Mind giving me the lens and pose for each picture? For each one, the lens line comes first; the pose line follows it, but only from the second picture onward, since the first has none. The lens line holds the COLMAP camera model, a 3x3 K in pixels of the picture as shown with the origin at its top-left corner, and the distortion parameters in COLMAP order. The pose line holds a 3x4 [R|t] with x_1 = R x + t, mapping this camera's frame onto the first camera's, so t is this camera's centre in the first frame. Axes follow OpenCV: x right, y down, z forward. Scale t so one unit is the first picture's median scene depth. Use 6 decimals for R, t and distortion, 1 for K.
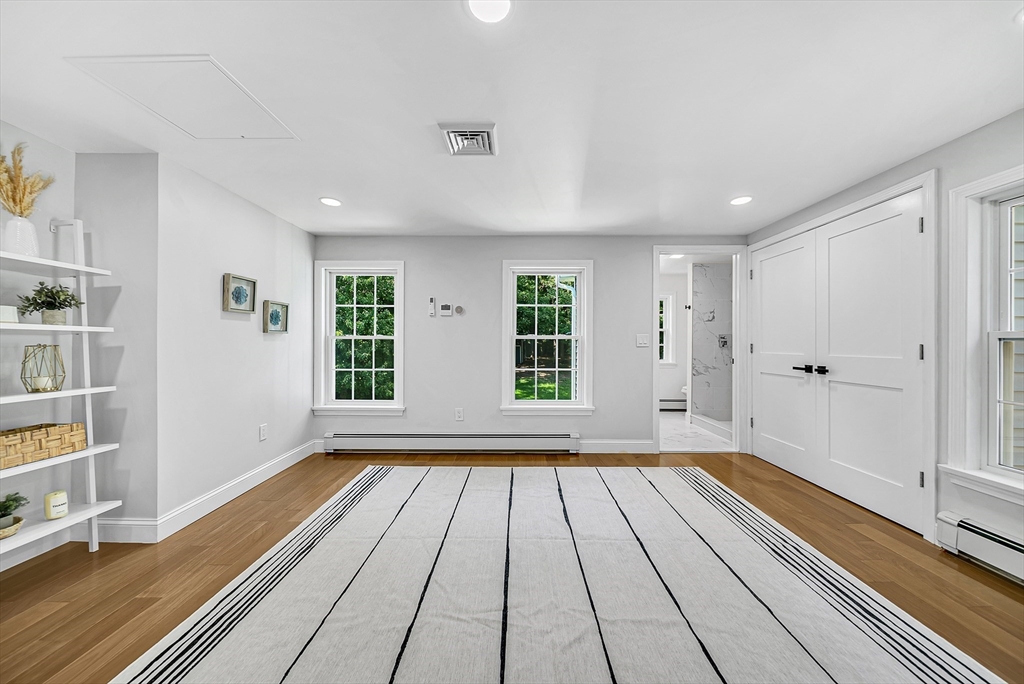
lens RADIAL K [[366.8, 0, 511.5], [0, 366.8, 340.8], [0, 0, 1]] dist [-0.001189, -0.000657]
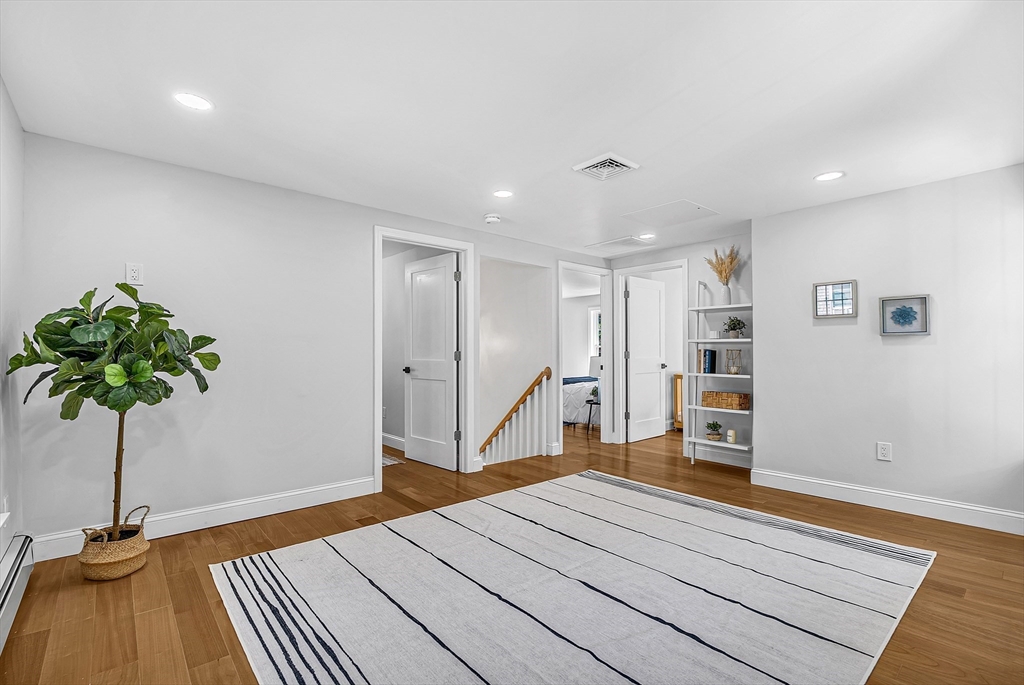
lens RADIAL K [[451.0, 0, 510.3], [0, 451.0, 345.4], [0, 0, 1]] dist [-0.010712, 0.000166]
pose [[-0.740239, -0.014262, -0.672193, 0.779237], [-0.002937, 0.999834, -0.017979, 0.024992], [0.672338, -0.011334, -0.740158, 1.360659]]
